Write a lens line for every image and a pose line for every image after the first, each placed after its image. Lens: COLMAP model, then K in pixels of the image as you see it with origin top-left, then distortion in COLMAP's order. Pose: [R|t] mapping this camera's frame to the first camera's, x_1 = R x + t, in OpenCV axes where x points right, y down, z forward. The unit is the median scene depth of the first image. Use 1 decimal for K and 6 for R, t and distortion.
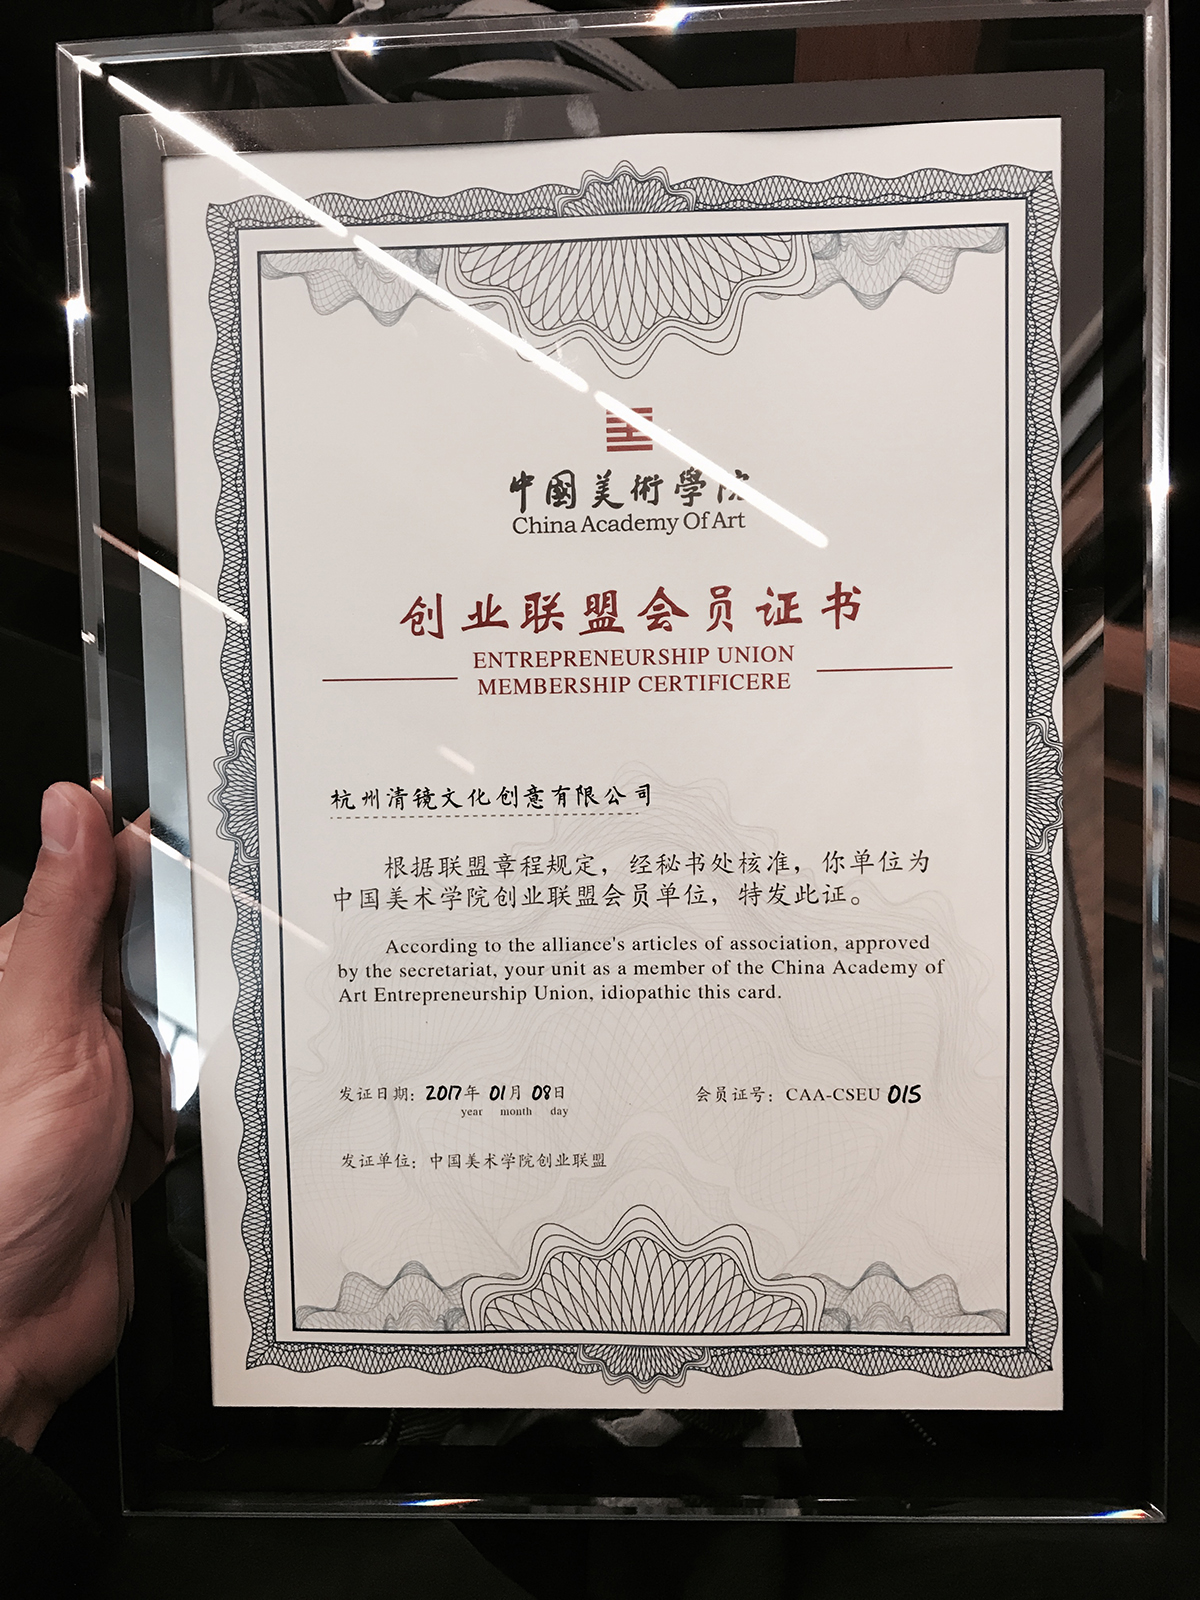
lens RADIAL K [[1400.6, 0, 600.8], [0, 1400.6, 798.6], [0, 0, 1]] dist [0.002943, -0.000061]
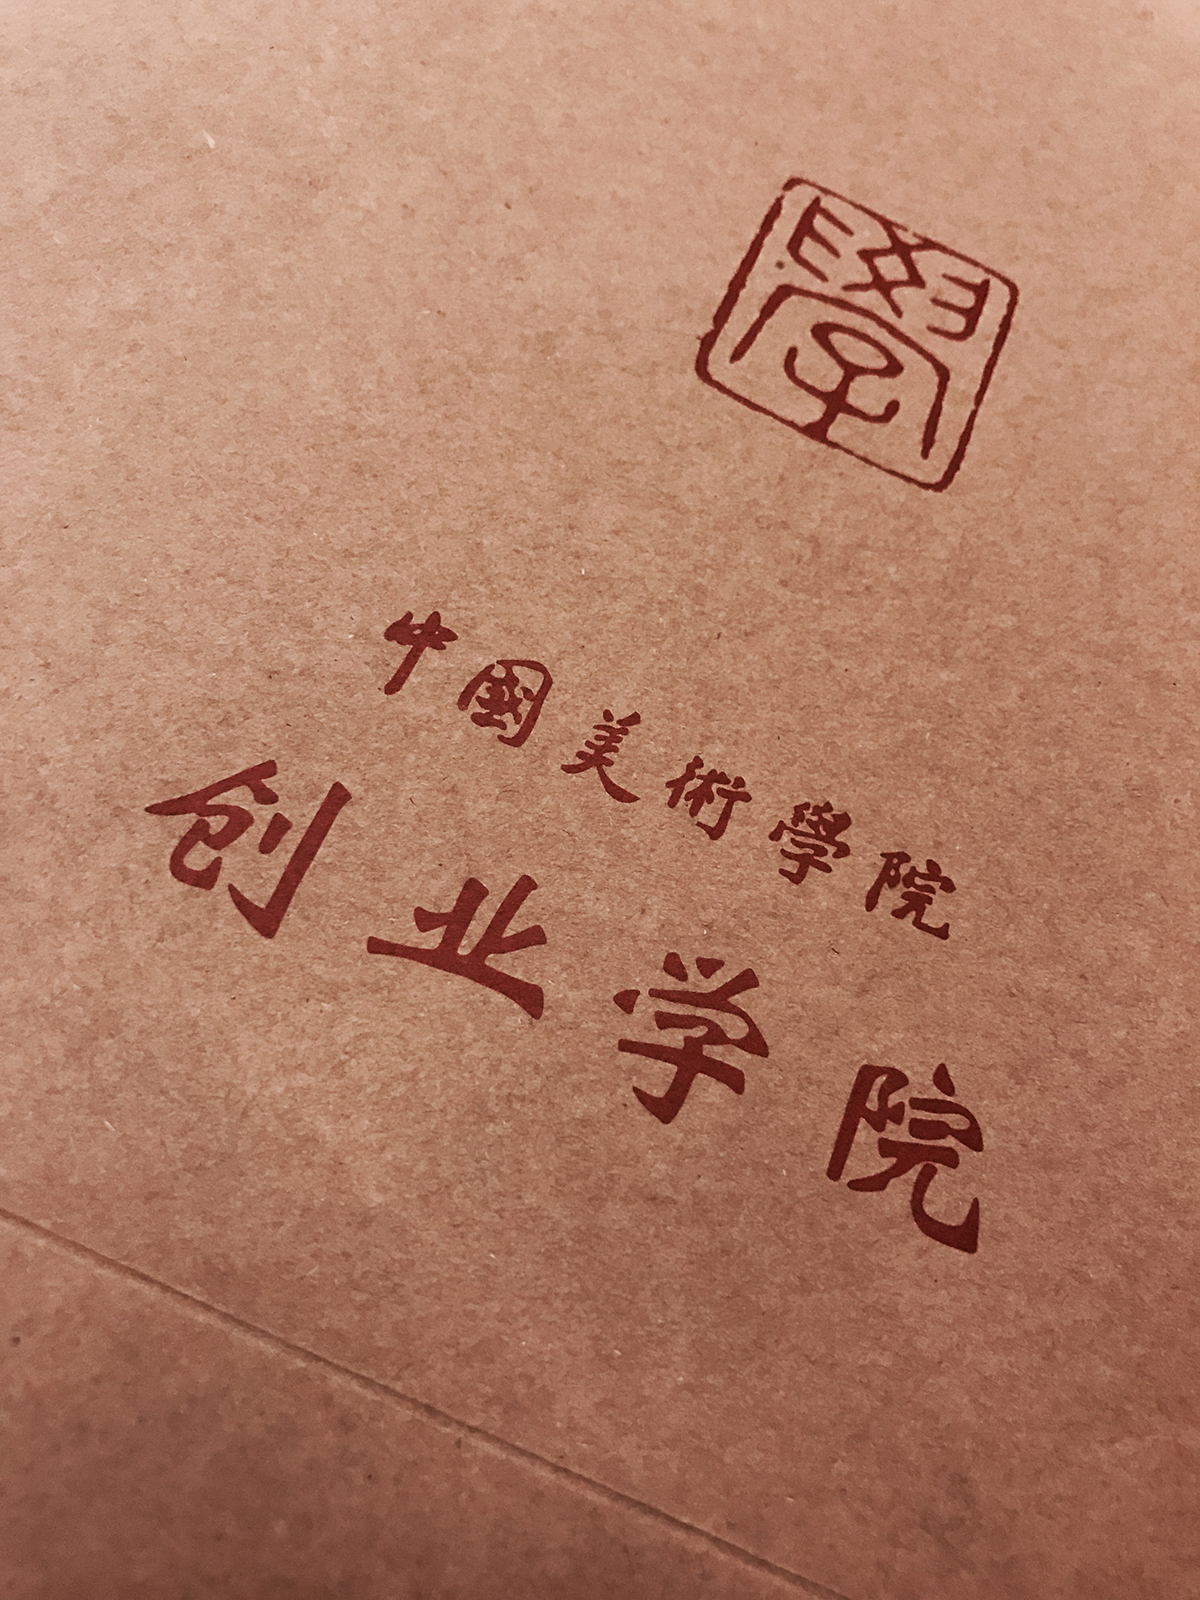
lens RADIAL K [[1400.6, 0, 599.7], [0, 1400.6, 798.1], [0, 0, 1]] dist [0.002943, -0.000061]
pose [[0.782059, 0.481025, 0.396231, -0.165024], [-0.353545, 0.866029, -0.353554, -0.057782], [-0.513216, 0.136415, 0.847349, 0.662315]]
